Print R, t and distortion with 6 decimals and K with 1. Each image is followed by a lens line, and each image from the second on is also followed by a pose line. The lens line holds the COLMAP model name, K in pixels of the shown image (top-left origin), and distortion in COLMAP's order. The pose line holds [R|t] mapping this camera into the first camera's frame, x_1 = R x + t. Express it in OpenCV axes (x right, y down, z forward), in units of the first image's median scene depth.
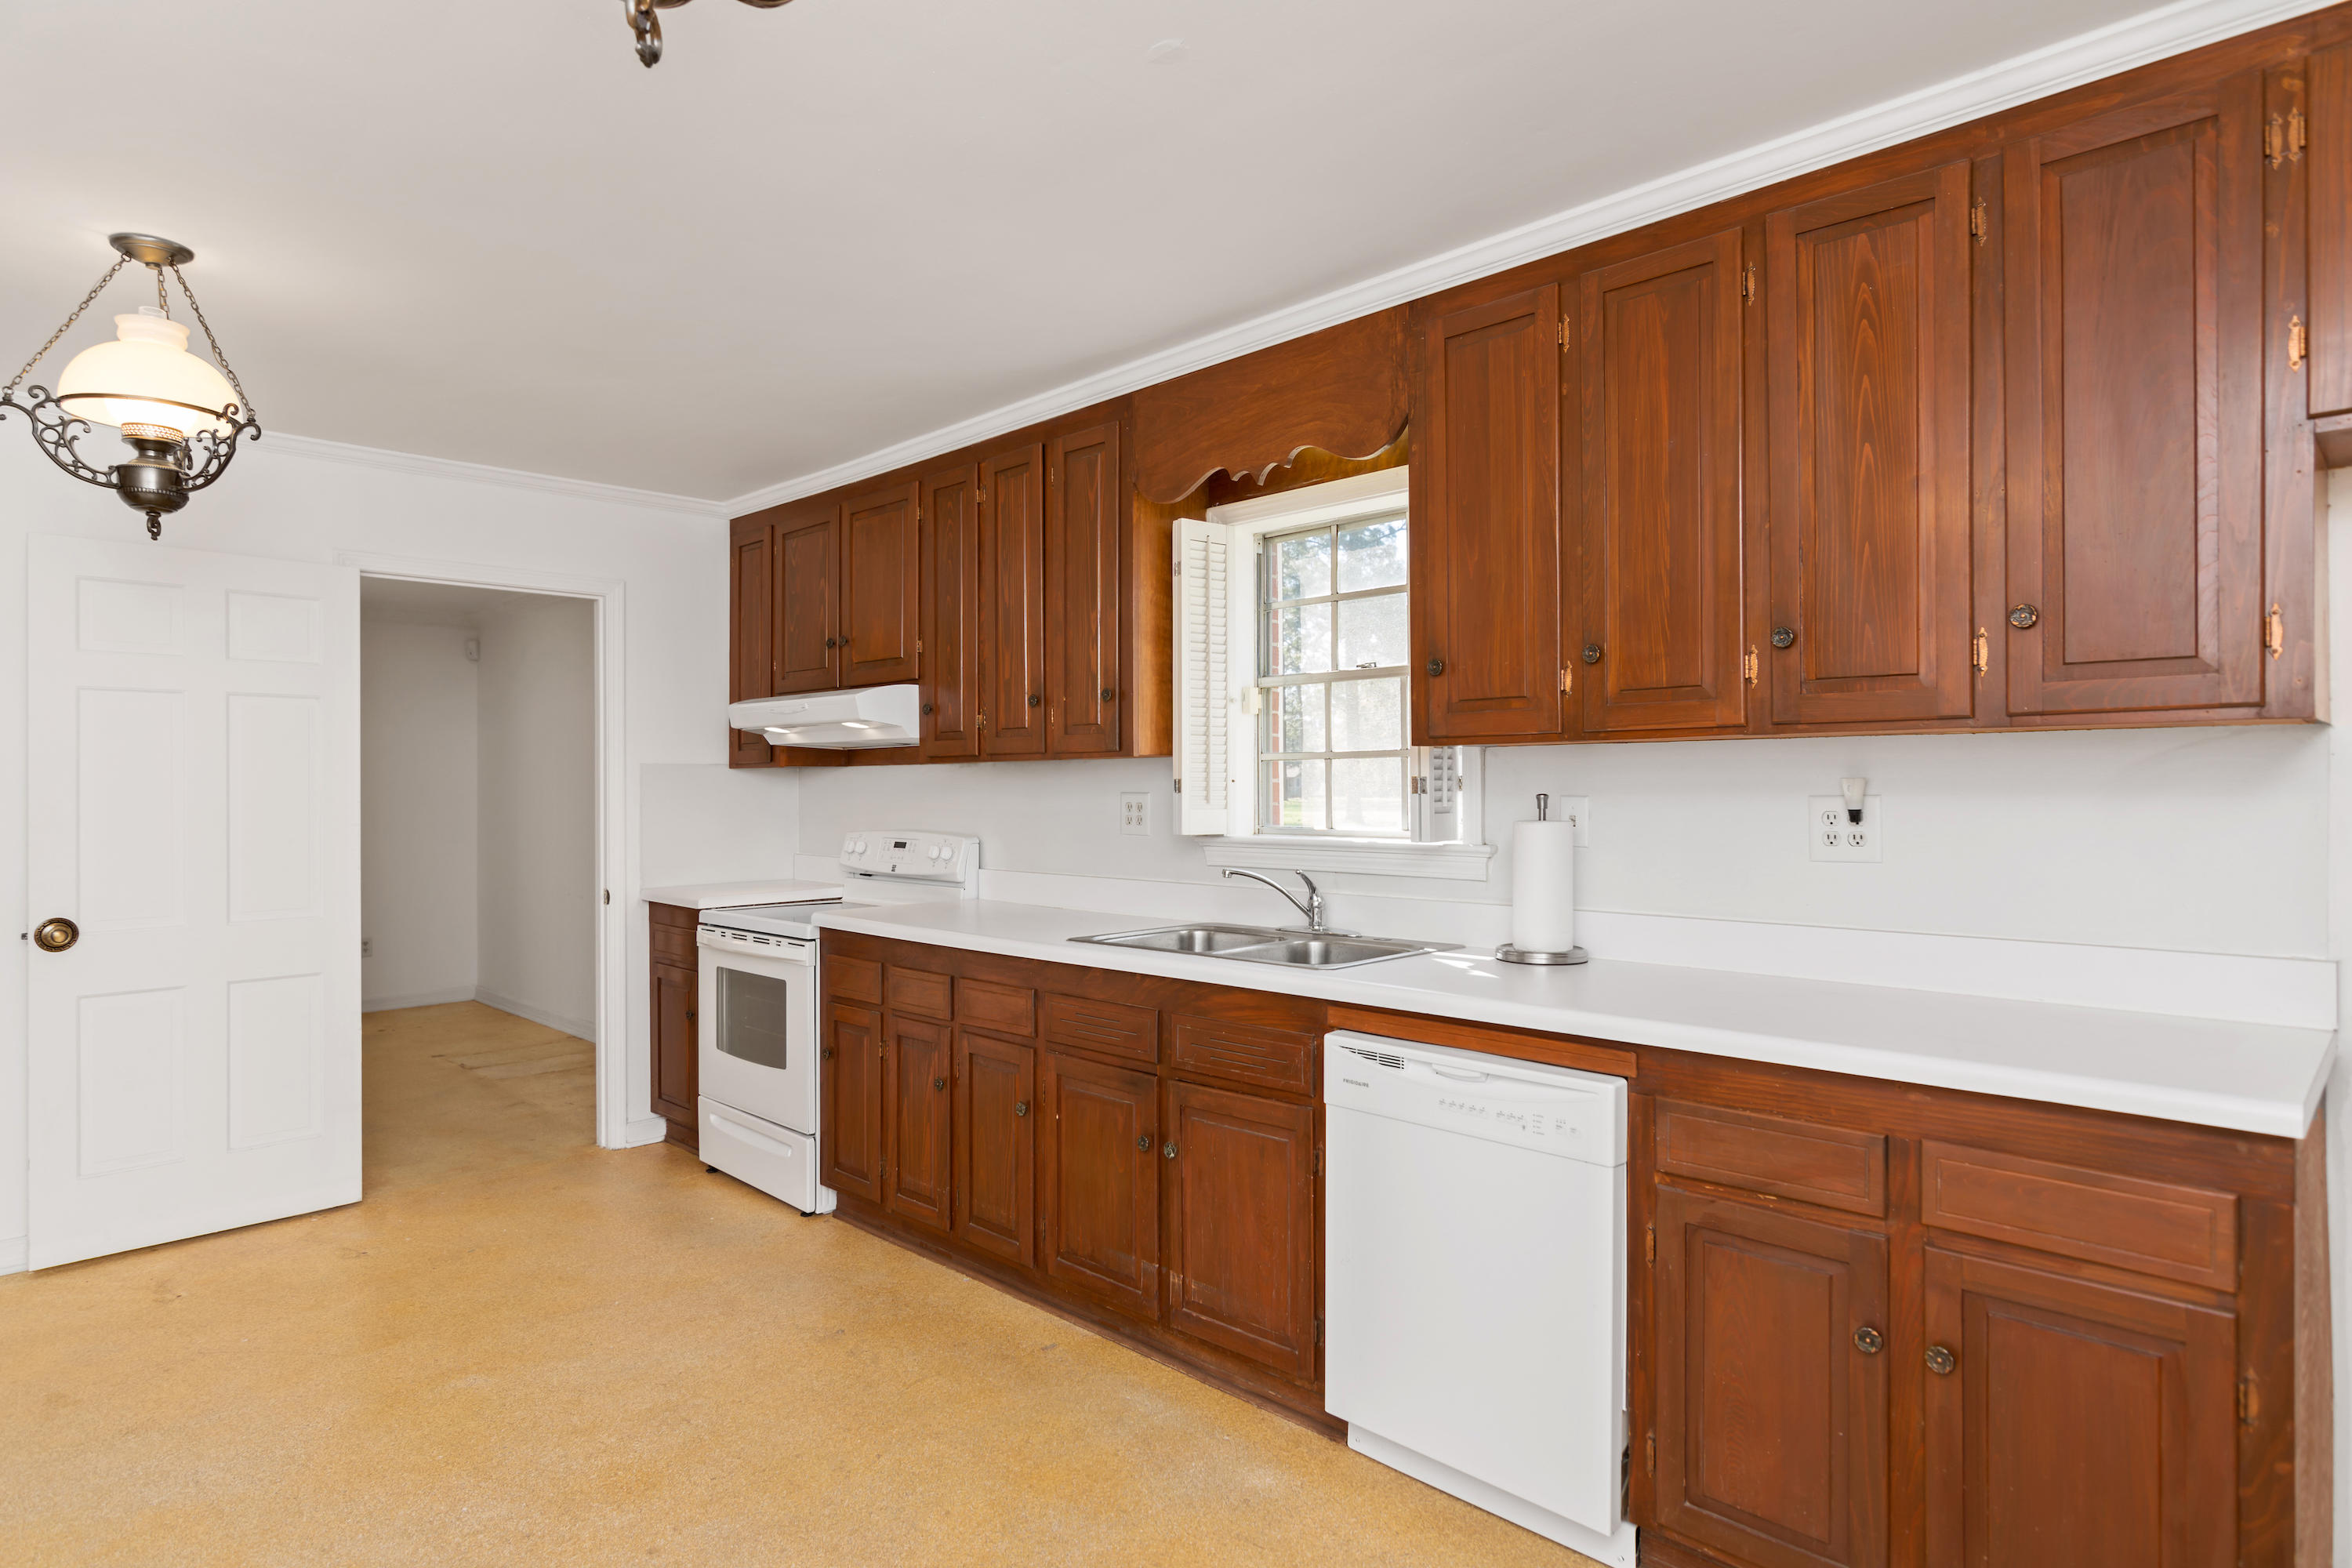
lens RADIAL K [[1284.0, 0, 1176.0], [0, 1284.0, 784.0], [0, 0, 1]] dist [-0.001760, -0.001477]
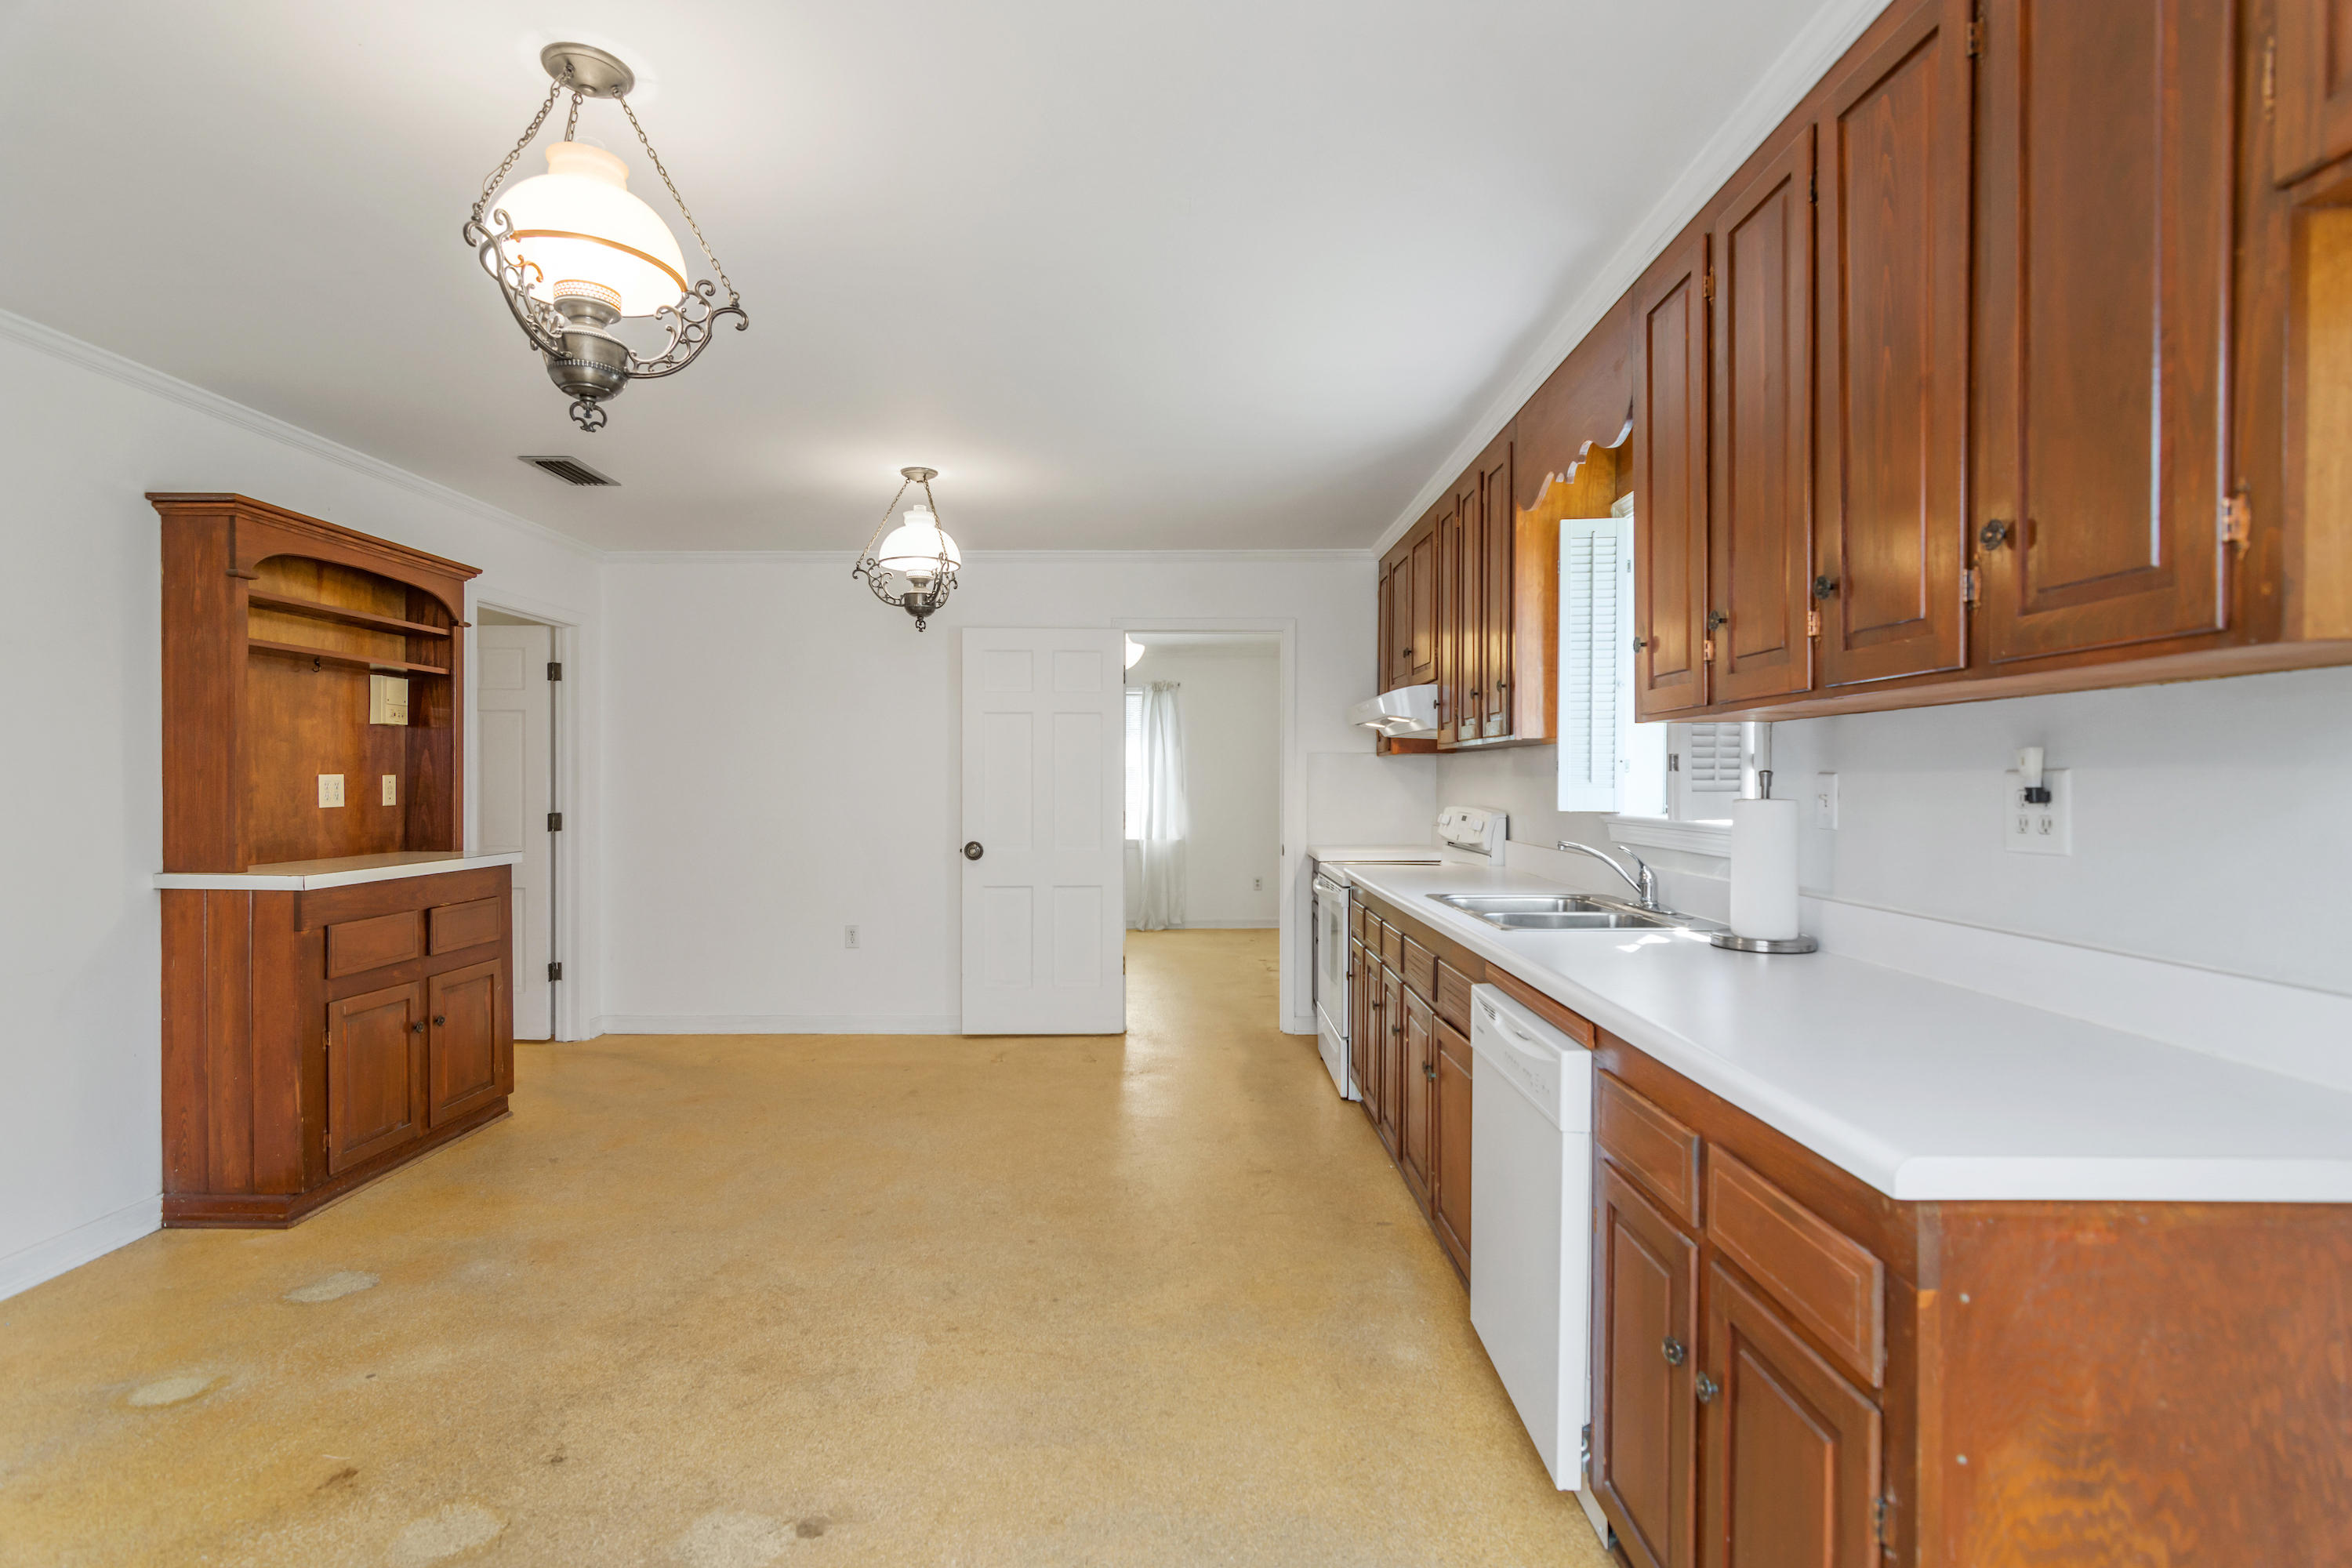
lens RADIAL K [[1132.7, 0, 1167.6], [0, 1132.7, 789.4], [0, 0, 1]] dist [-0.017974, 0.010959]
pose [[0.695420, 0.011632, -0.718509, 0.544703], [-0.002707, 0.999904, 0.013567, 0.011005], [0.718598, -0.007490, 0.695385, 0.109351]]
